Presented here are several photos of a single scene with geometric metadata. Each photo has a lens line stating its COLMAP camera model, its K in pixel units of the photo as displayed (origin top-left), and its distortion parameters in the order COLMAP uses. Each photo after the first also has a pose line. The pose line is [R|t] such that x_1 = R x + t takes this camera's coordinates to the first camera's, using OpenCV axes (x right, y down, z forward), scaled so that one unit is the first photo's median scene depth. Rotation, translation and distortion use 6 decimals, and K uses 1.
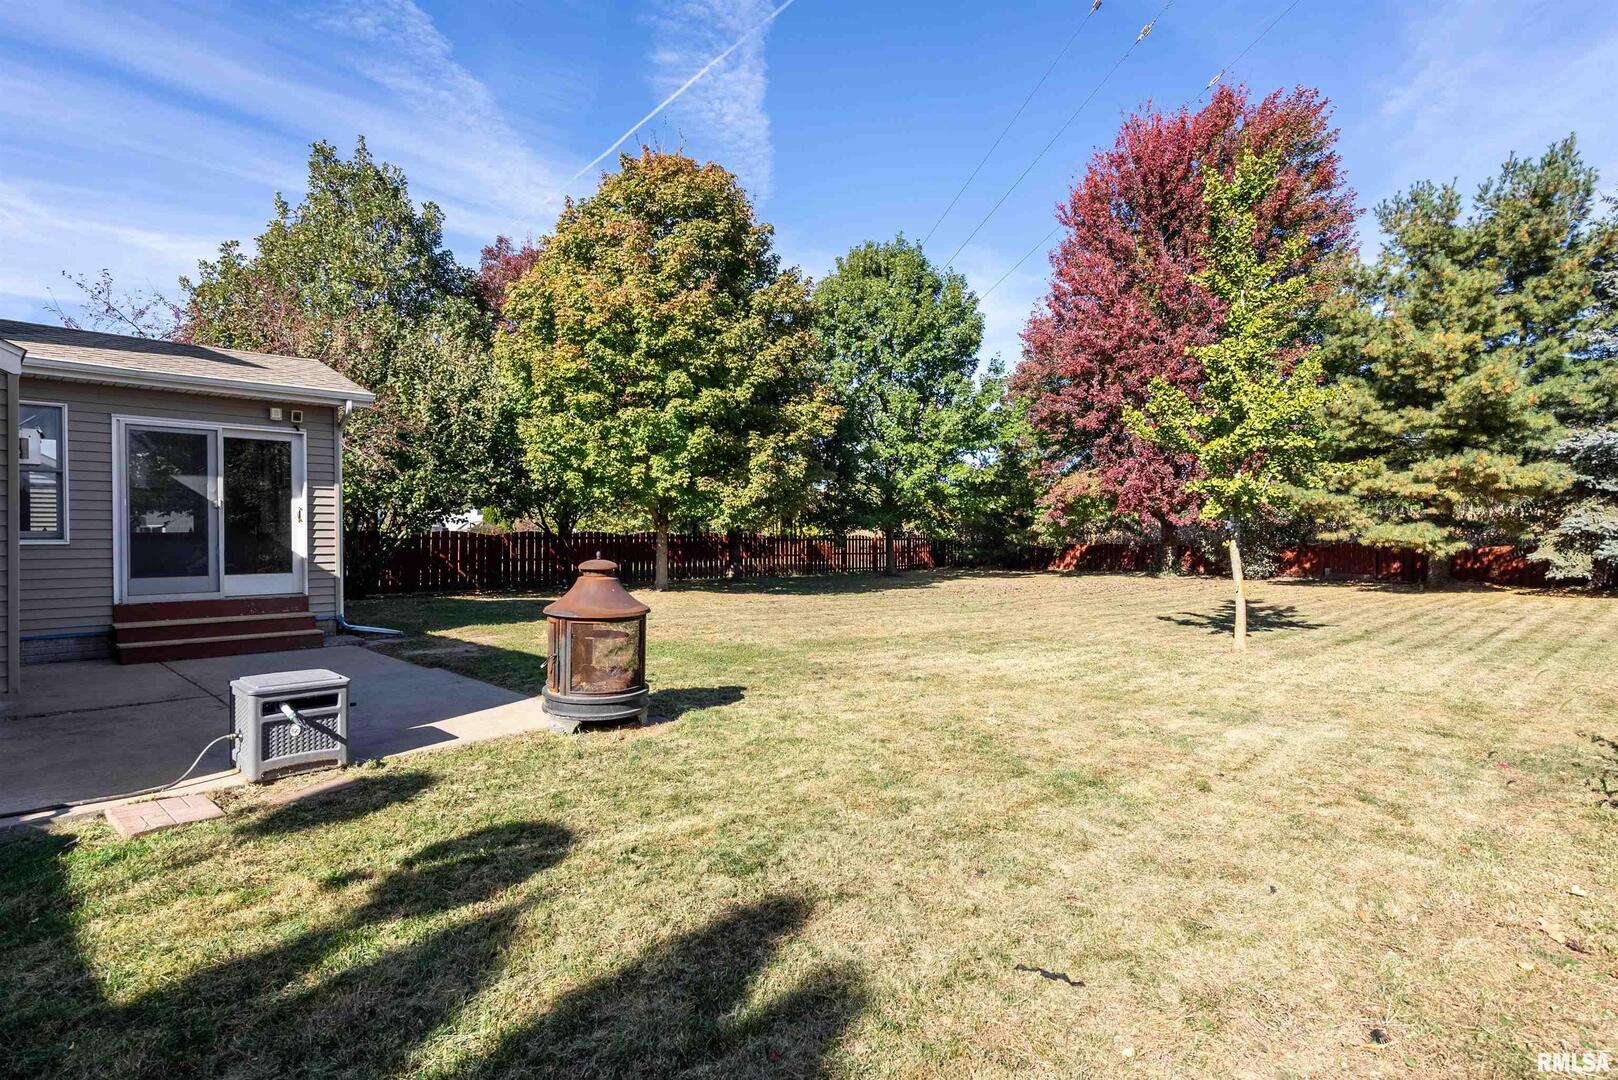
lens RADIAL K [[798.7, 0, 816.6], [0, 798.7, 526.1], [0, 0, 1]] dist [-0.000555, 0.000020]
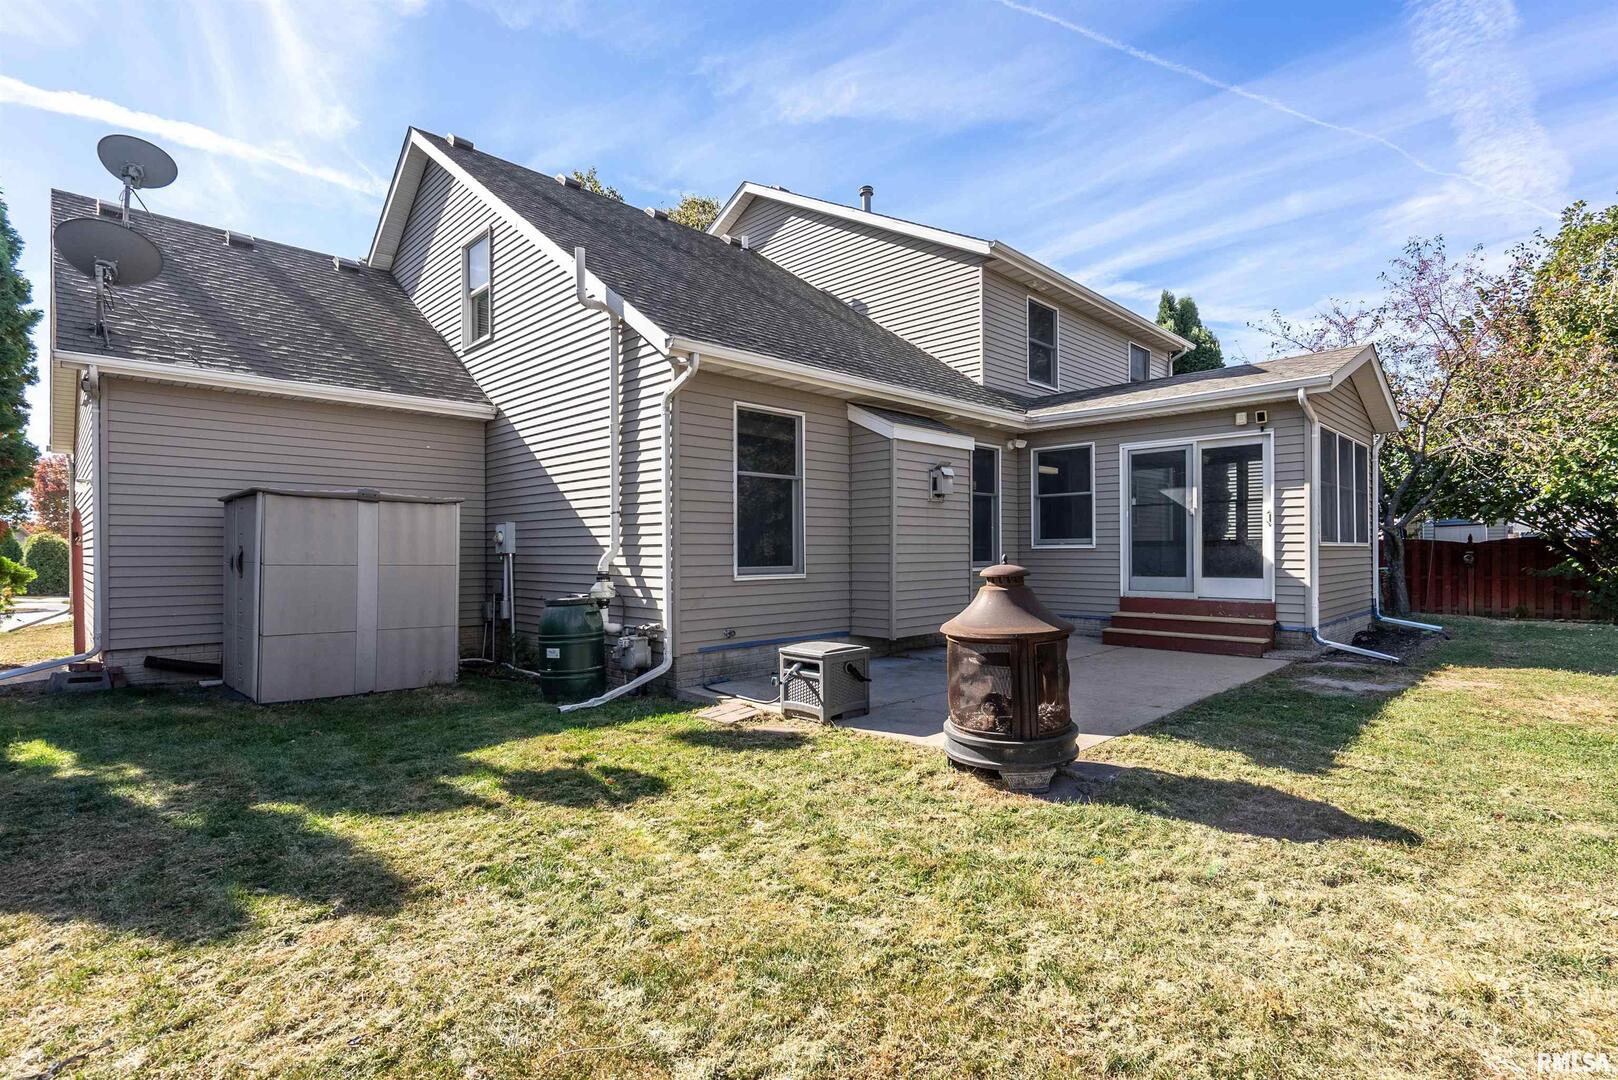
lens RADIAL K [[748.9, 0, 809.7], [0, 748.9, 568.5], [0, 0, 1]] dist [0.000982, 0.000072]
pose [[-0.006489, 0.026637, -0.999624, 0.301358], [0.017661, 0.999492, 0.026519, 0.014356], [0.999823, -0.017483, -0.006956, 0.522423]]
